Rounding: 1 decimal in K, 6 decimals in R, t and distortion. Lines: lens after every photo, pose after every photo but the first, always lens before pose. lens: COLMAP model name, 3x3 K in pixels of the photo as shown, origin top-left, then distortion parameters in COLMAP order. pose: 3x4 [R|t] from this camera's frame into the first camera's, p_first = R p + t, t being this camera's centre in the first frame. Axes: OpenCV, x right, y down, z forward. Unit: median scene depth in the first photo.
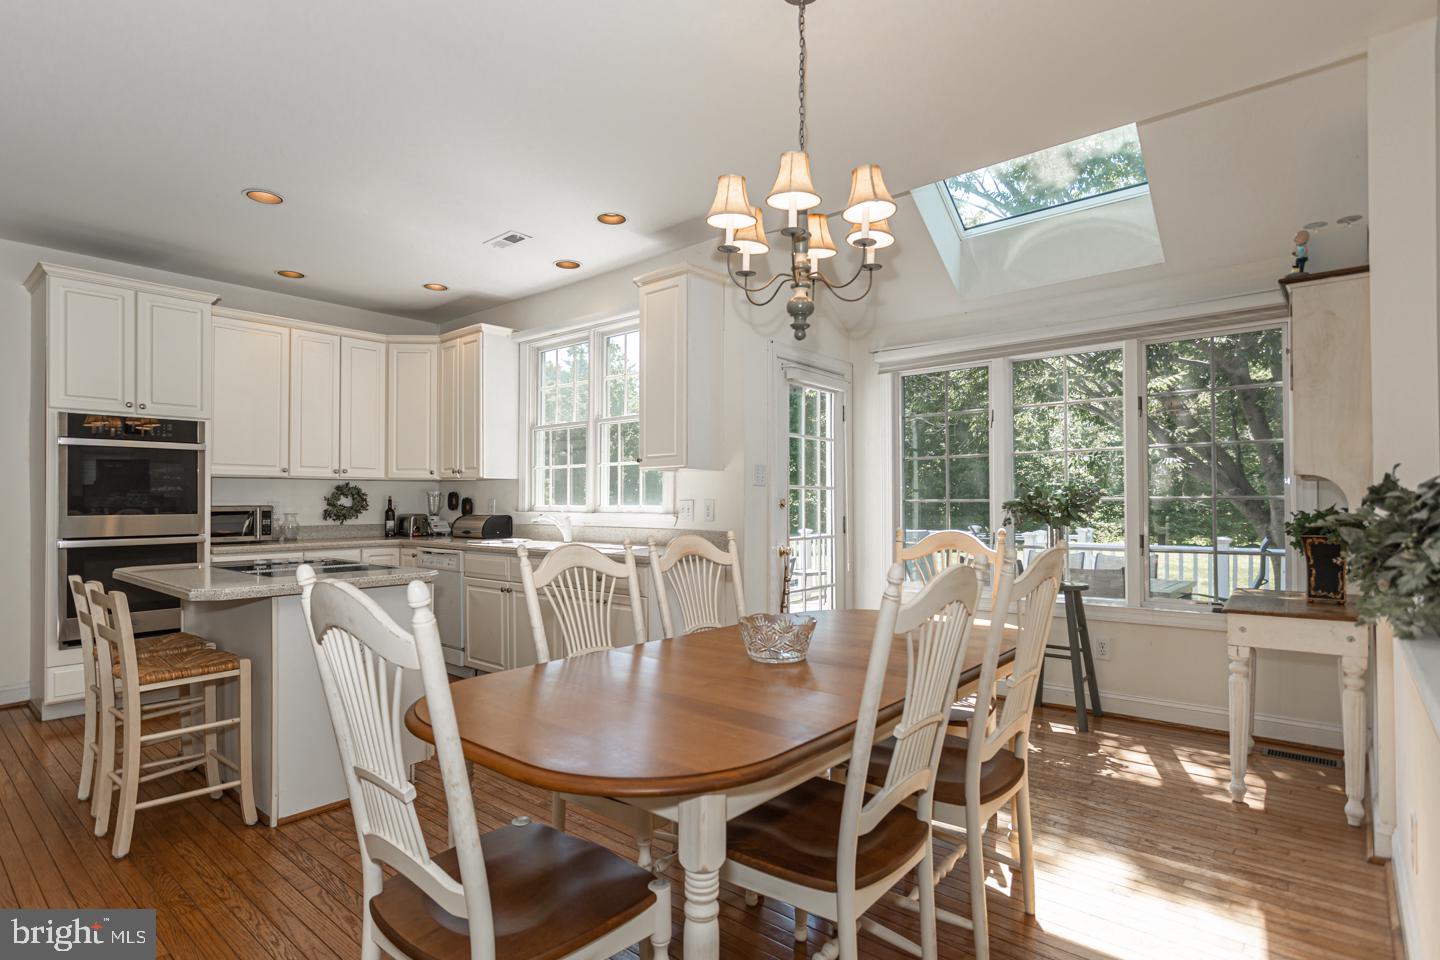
lens RADIAL K [[739.1, 0, 720.1], [0, 739.1, 489.3], [0, 0, 1]] dist [0.000524, -0.000022]
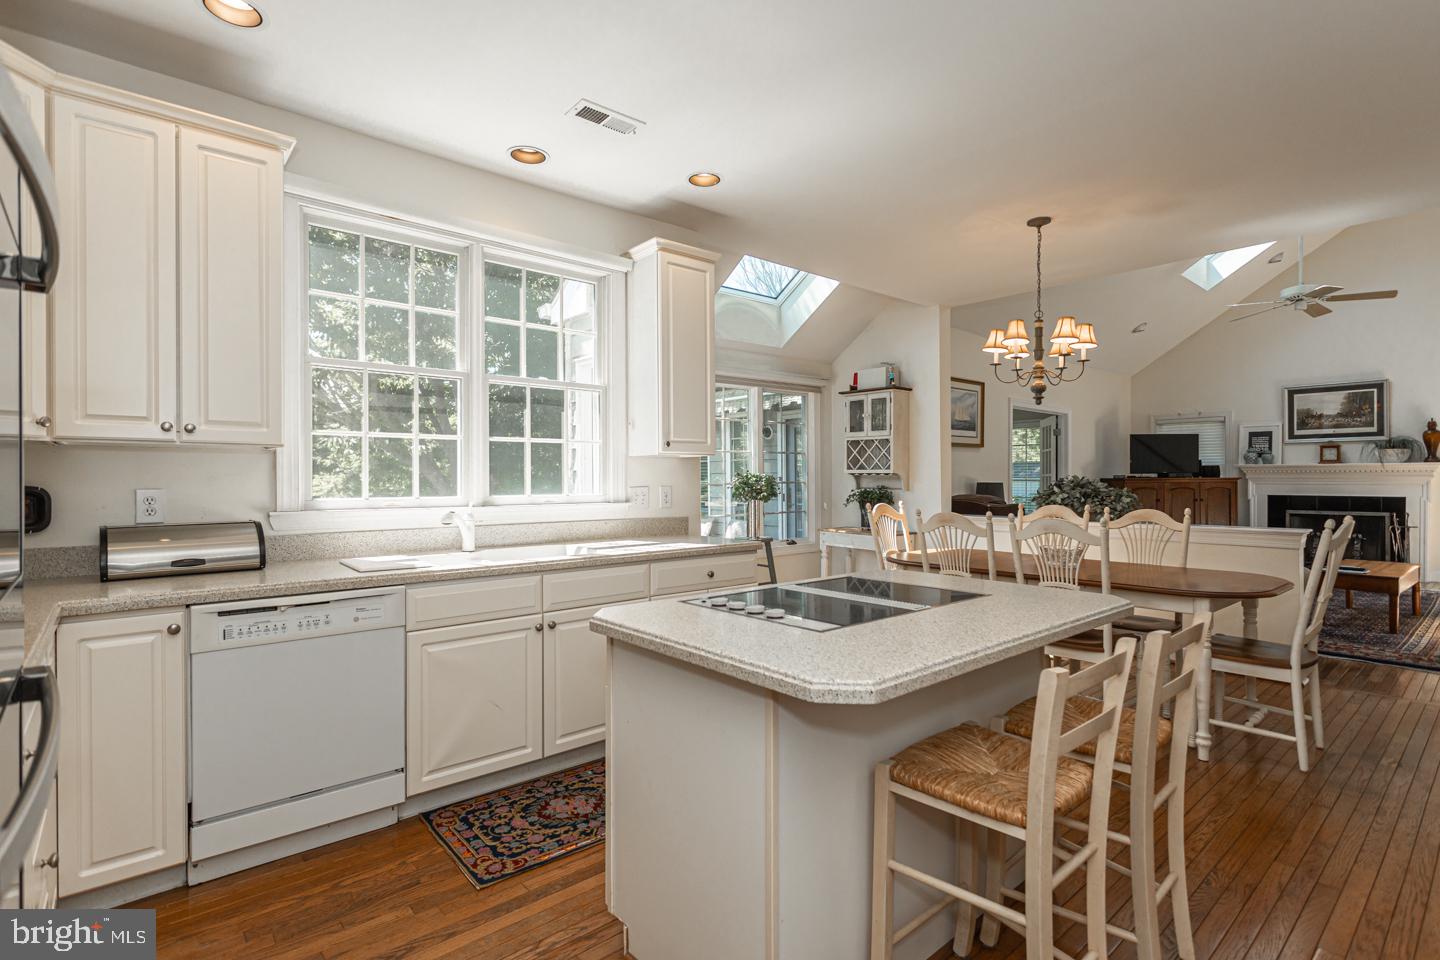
lens RADIAL K [[706.3, 0, 711.3], [0, 706.3, 480.1], [0, 0, 1]] dist [-0.000131, 0.001446]
pose [[0.133709, 0.000281, 0.991021, -0.752863], [-0.008723, 0.999962, 0.000894, 0.004104], [-0.990982, -0.008764, 0.133706, 0.647927]]
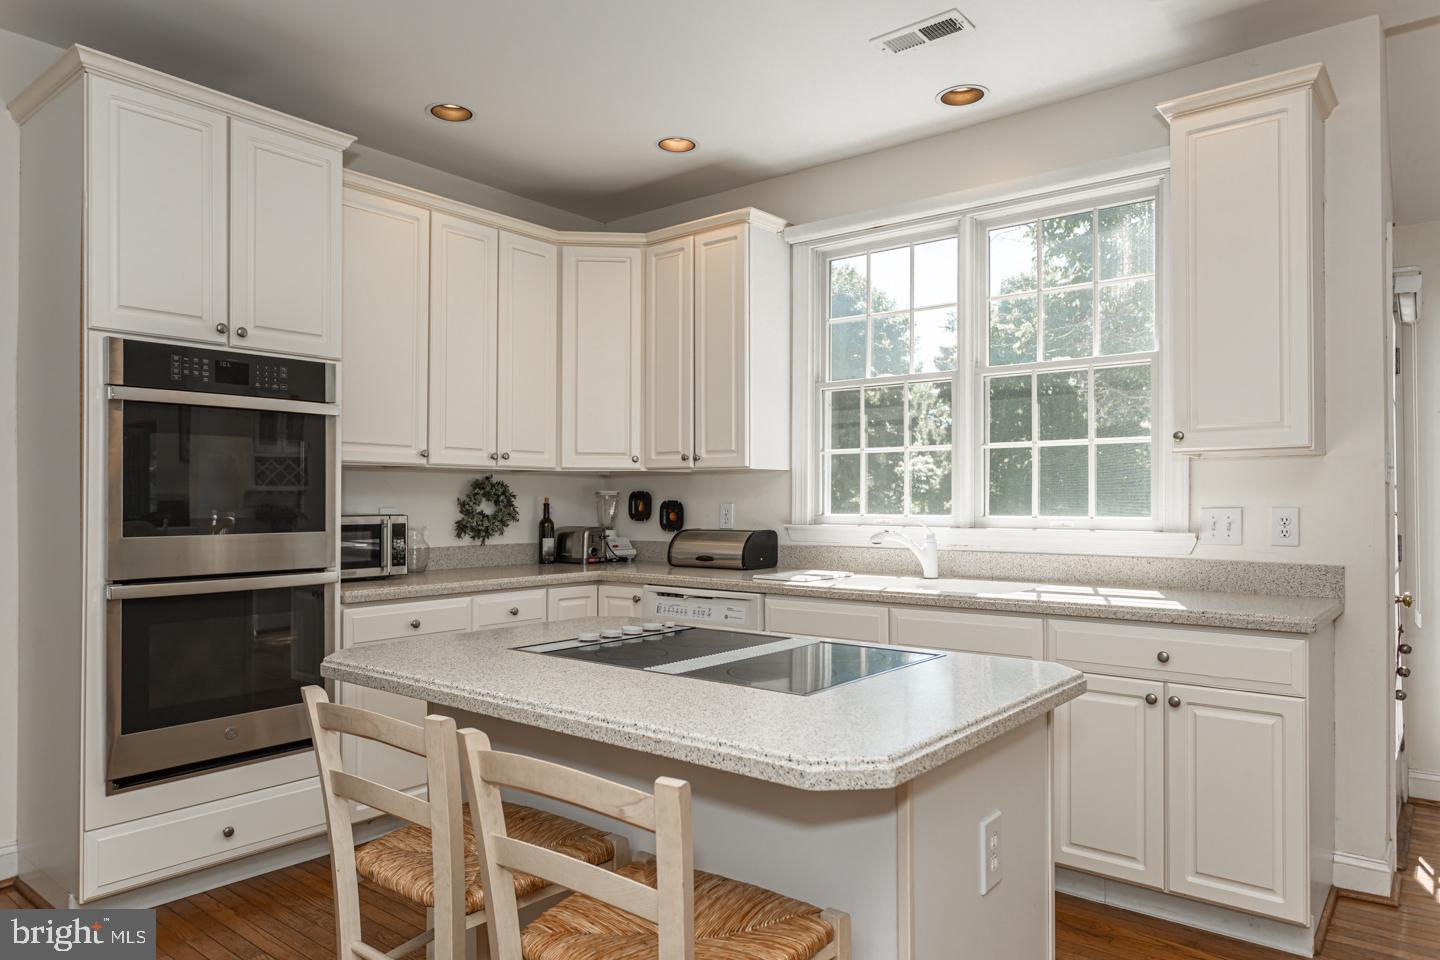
lens RADIAL K [[924.9, 0, 719.8], [0, 924.9, 487.8], [0, 0, 1]] dist [-0.005435, -0.002035]
pose [[0.999290, 0.001491, 0.037642, -0.371656], [-0.001554, 0.999997, 0.001647, -0.000691], [-0.037640, -0.001704, 0.999290, 0.256878]]
